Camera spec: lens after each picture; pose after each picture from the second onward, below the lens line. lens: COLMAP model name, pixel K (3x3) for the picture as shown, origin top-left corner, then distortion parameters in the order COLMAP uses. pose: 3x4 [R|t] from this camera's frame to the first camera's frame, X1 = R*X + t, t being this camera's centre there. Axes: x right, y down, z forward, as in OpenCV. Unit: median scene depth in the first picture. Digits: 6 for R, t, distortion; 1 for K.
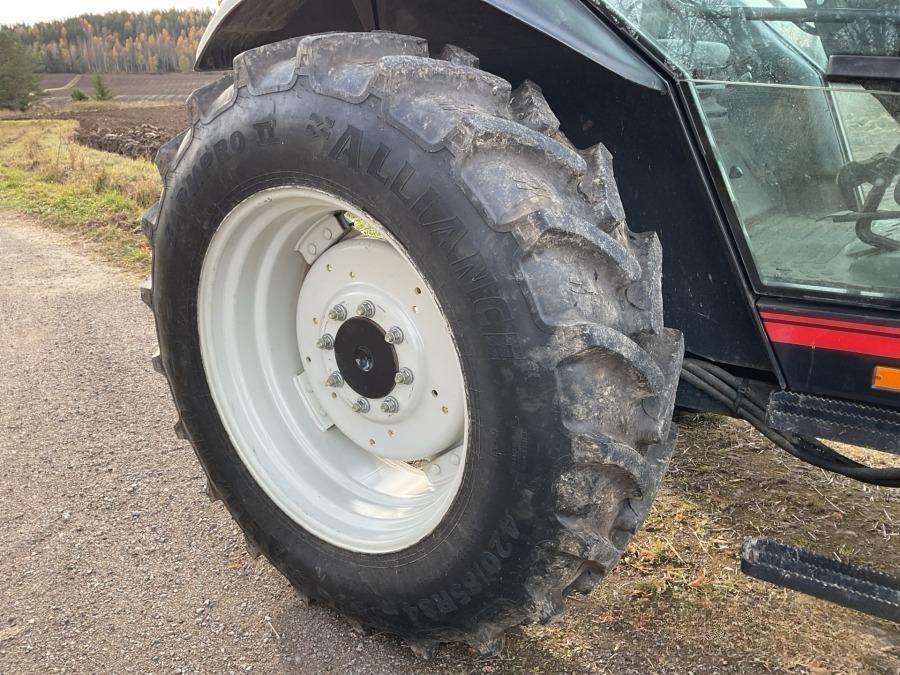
lens RADIAL K [[742.3, 0, 456.6], [0, 742.3, 336.1], [0, 0, 1]] dist [0.066435, -0.103925]
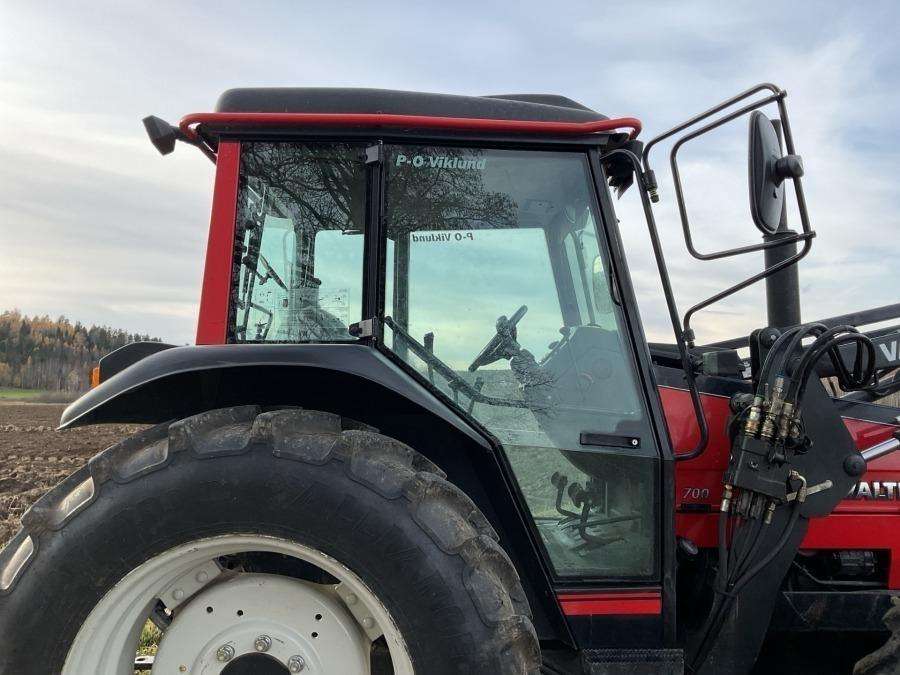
lens RADIAL K [[742.3, 0, 441.8], [0, 742.3, 333.1], [0, 0, 1]] dist [0.066435, -0.103925]
pose [[0.801792, 0.076180, 0.592727, -0.703620], [0.168767, 0.922604, -0.346872, -0.036742], [-0.573277, 0.378152, 0.726880, -0.137366]]
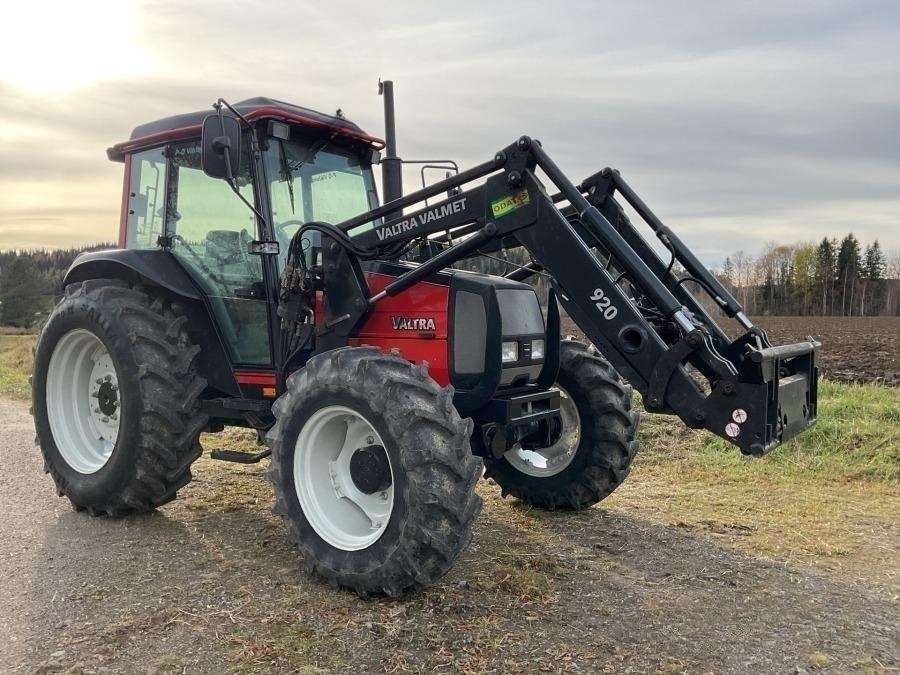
lens RADIAL K [[742.3, 0, 445.9], [0, 742.3, 336.7], [0, 0, 1]] dist [0.066435, -0.103925]
pose [[0.999872, 0.015930, 0.001310, 1.239331], [-0.014887, 0.957968, -0.286489, 0.657137], [-0.005819, 0.286433, 0.958083, -1.822761]]
